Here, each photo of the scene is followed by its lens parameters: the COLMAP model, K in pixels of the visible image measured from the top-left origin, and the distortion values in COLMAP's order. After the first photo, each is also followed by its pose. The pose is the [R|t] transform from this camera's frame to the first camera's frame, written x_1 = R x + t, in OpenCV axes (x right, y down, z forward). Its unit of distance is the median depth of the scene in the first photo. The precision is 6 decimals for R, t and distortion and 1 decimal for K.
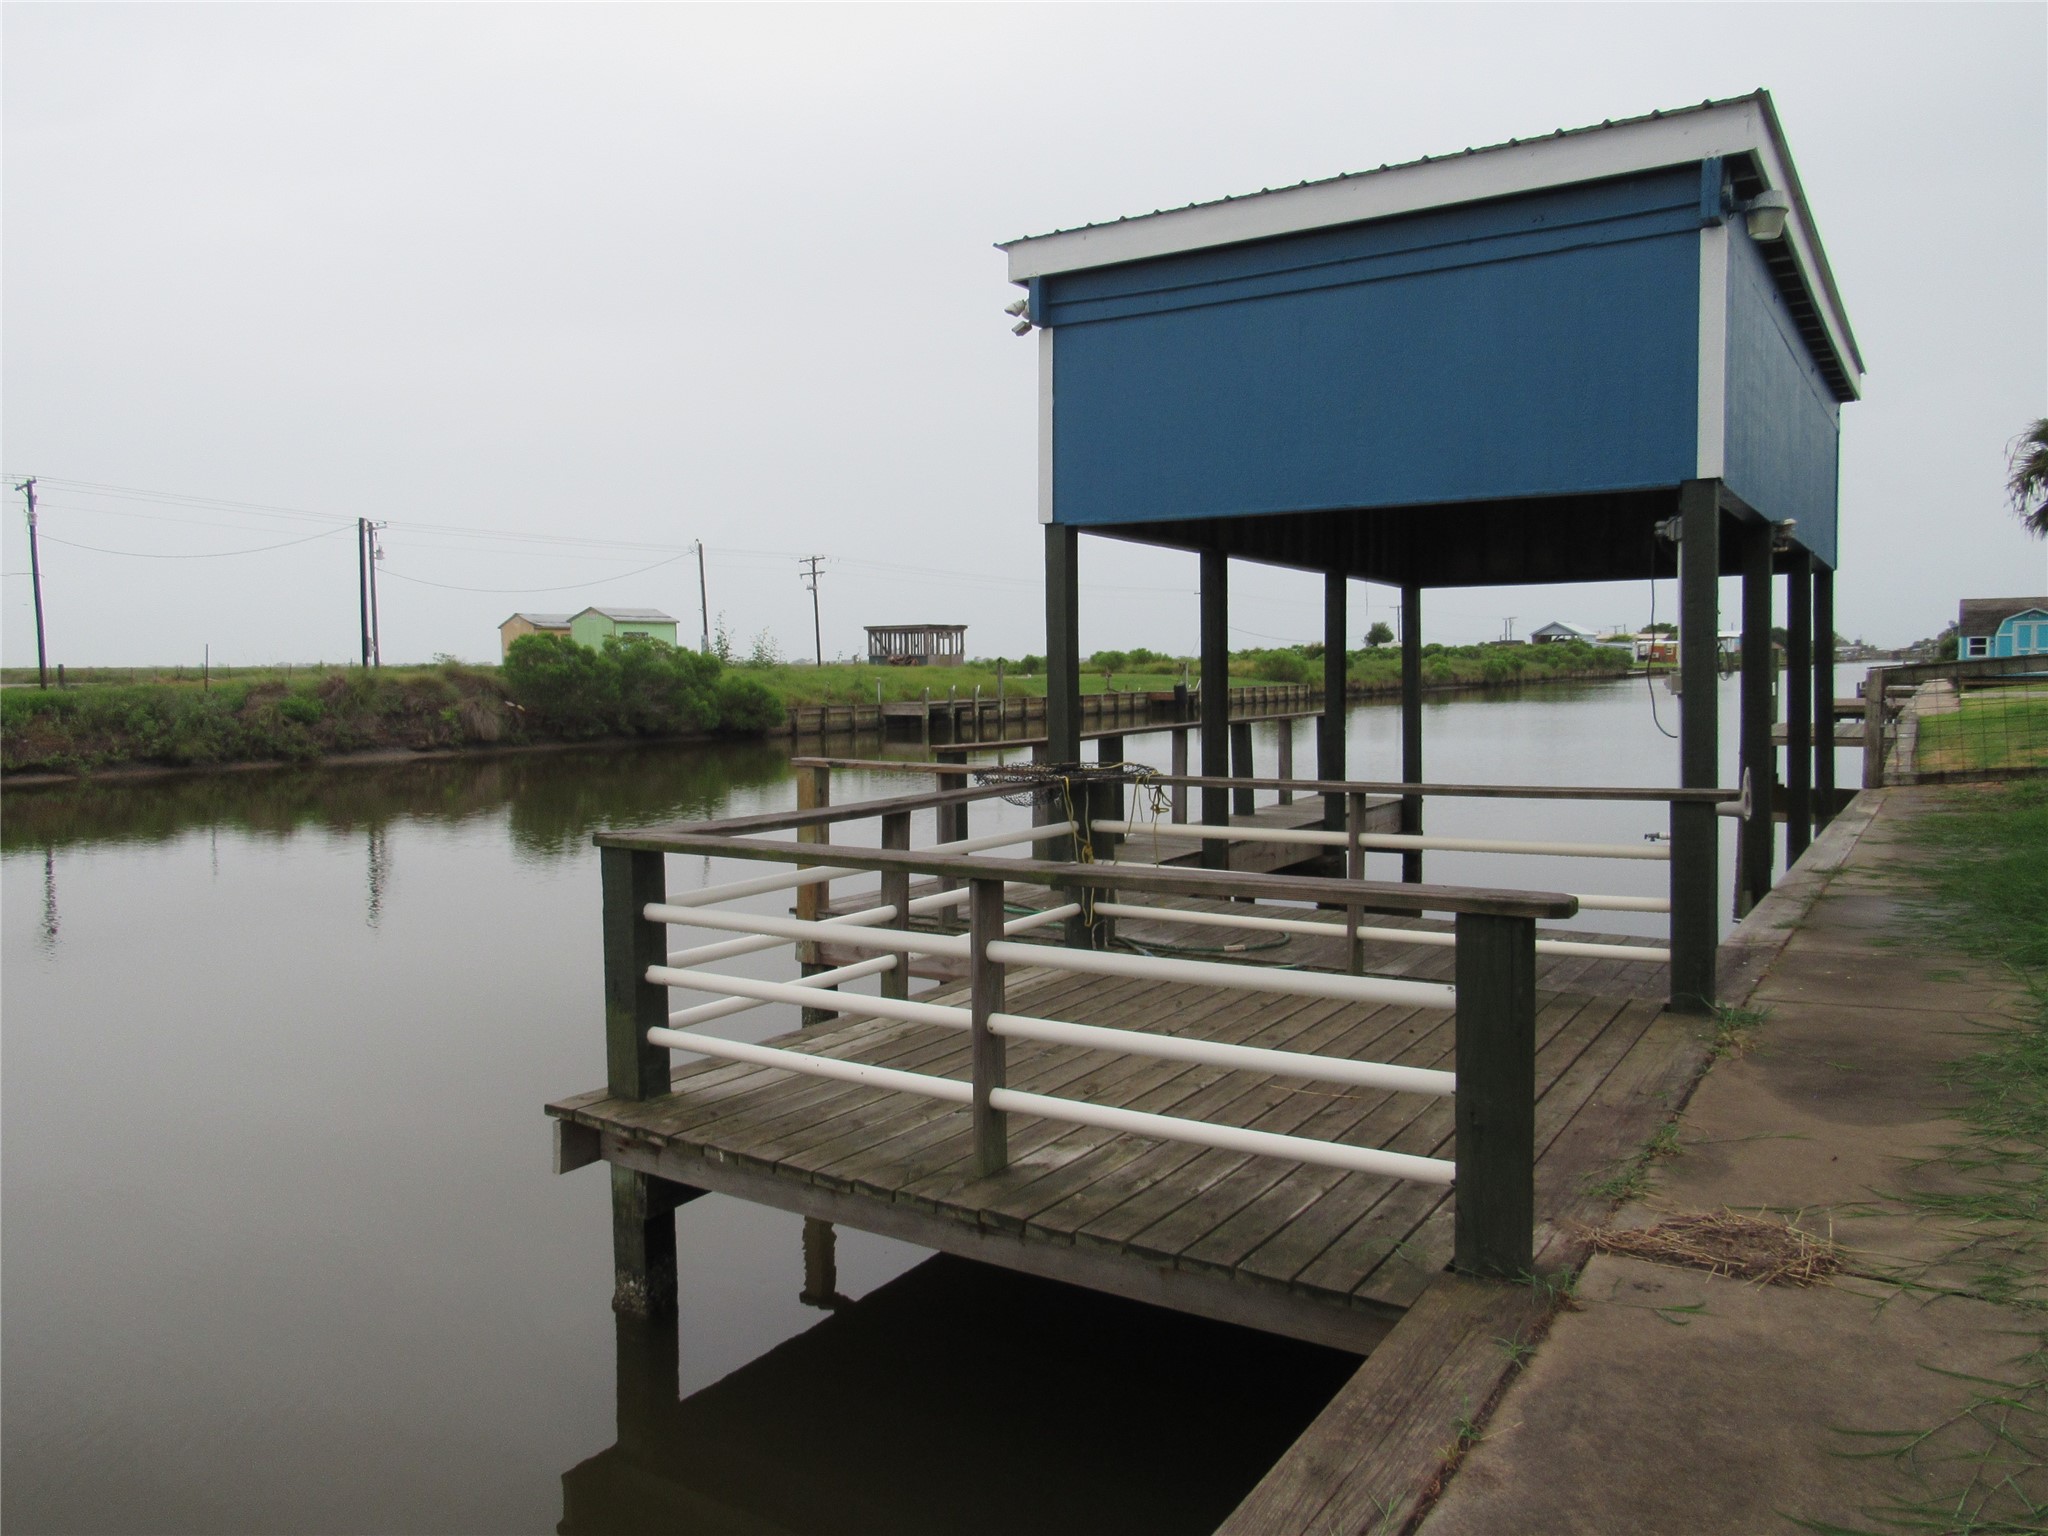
lens RADIAL K [[1461.5, 0, 1023.4], [0, 1461.5, 751.4], [0, 0, 1]] dist [-0.014584, 0.003340]
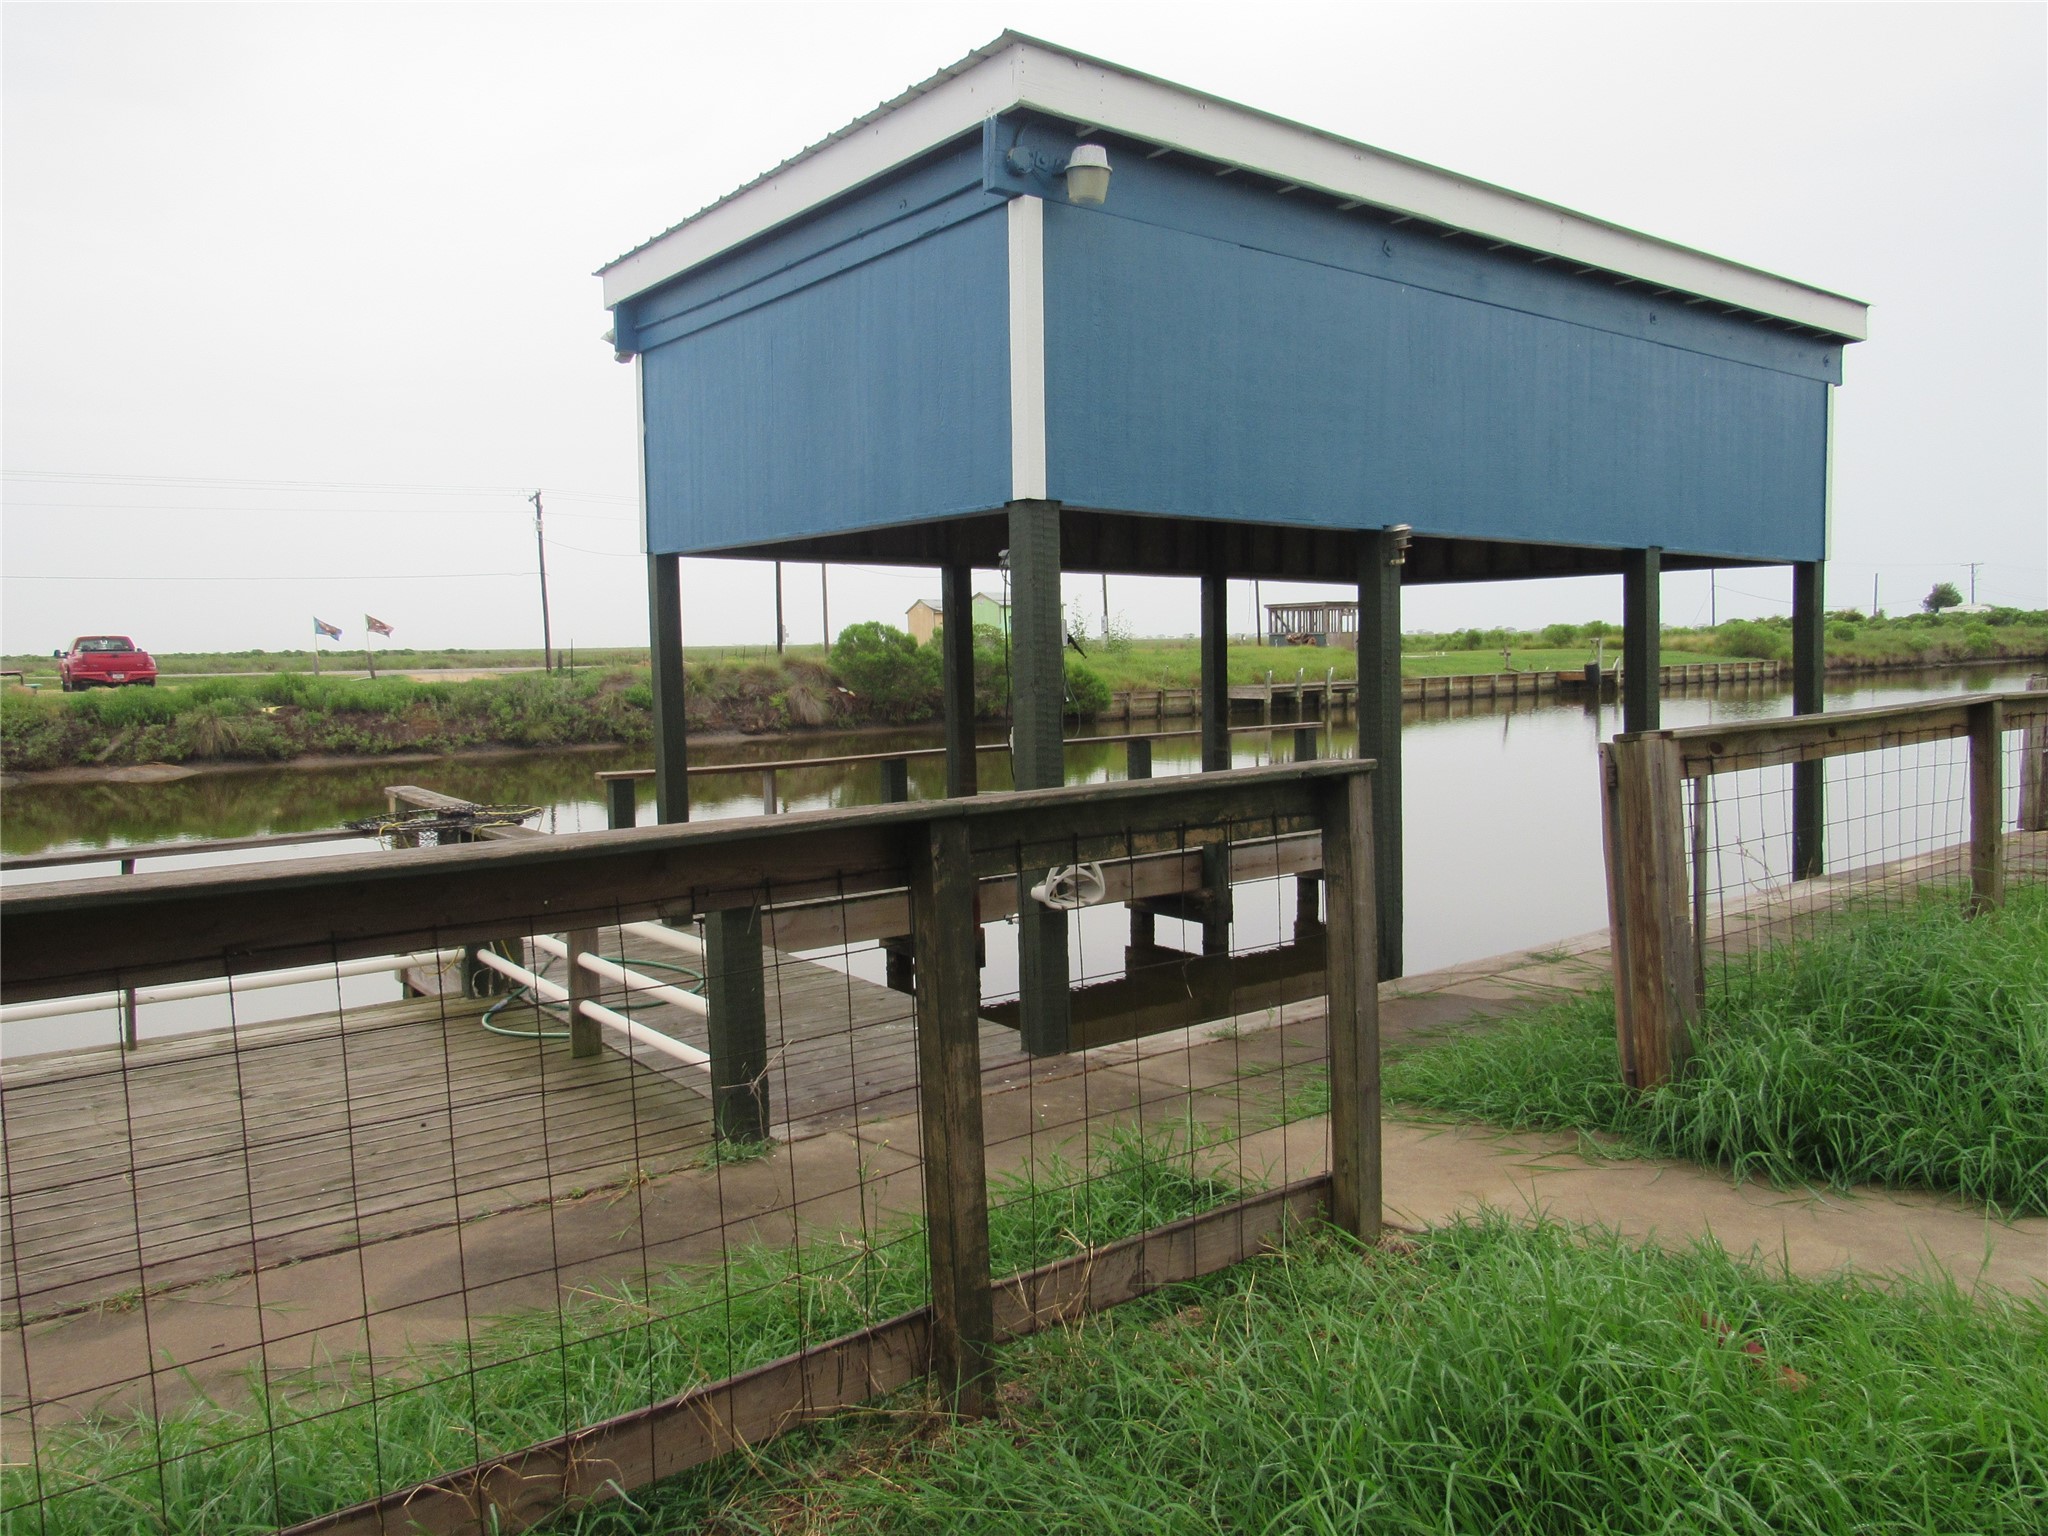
lens RADIAL K [[1461.5, 0, 1025.2], [0, 1461.5, 780.6], [0, 0, 1]] dist [-0.014584, 0.003340]
pose [[0.946575, 0.020705, -0.321819, 0.128225], [-0.008522, 0.999194, 0.039219, -0.009846], [0.322371, -0.034381, 0.945989, 0.033052]]
